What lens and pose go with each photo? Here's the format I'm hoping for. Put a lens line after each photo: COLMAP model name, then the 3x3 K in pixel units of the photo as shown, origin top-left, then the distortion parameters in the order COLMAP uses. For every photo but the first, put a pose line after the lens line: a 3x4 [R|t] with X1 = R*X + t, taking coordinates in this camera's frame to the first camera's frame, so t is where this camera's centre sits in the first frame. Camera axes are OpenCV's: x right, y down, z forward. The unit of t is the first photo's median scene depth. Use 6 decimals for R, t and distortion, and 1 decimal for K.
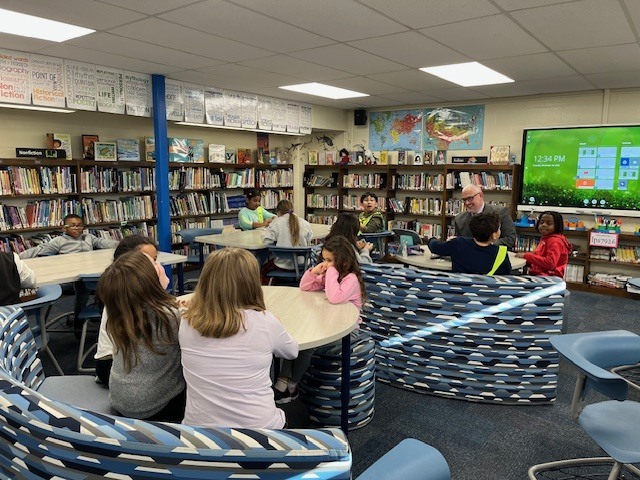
lens RADIAL K [[511.9, 0, 332.9], [0, 511.9, 256.5], [0, 0, 1]] dist [0.041317, -0.055670]
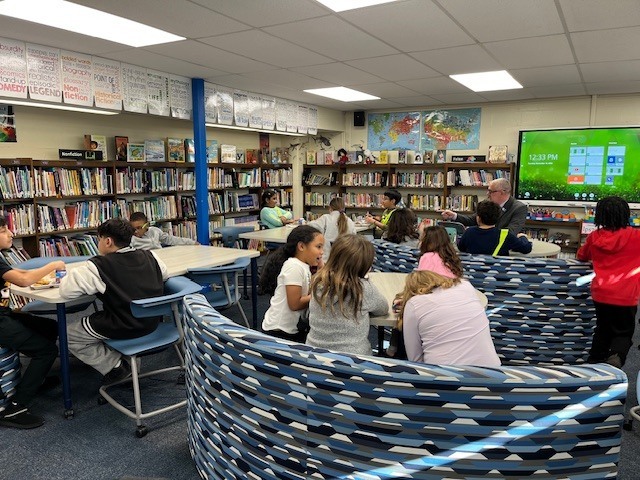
lens RADIAL K [[511.9, 0, 332.9], [0, 511.9, 256.5], [0, 0, 1]] dist [0.041317, -0.055670]
pose [[0.992424, -0.028358, 0.119539, -0.172684], [0.028169, 0.999598, 0.003275, 0.007751], [-0.119583, 0.000118, 0.992824, -0.048721]]
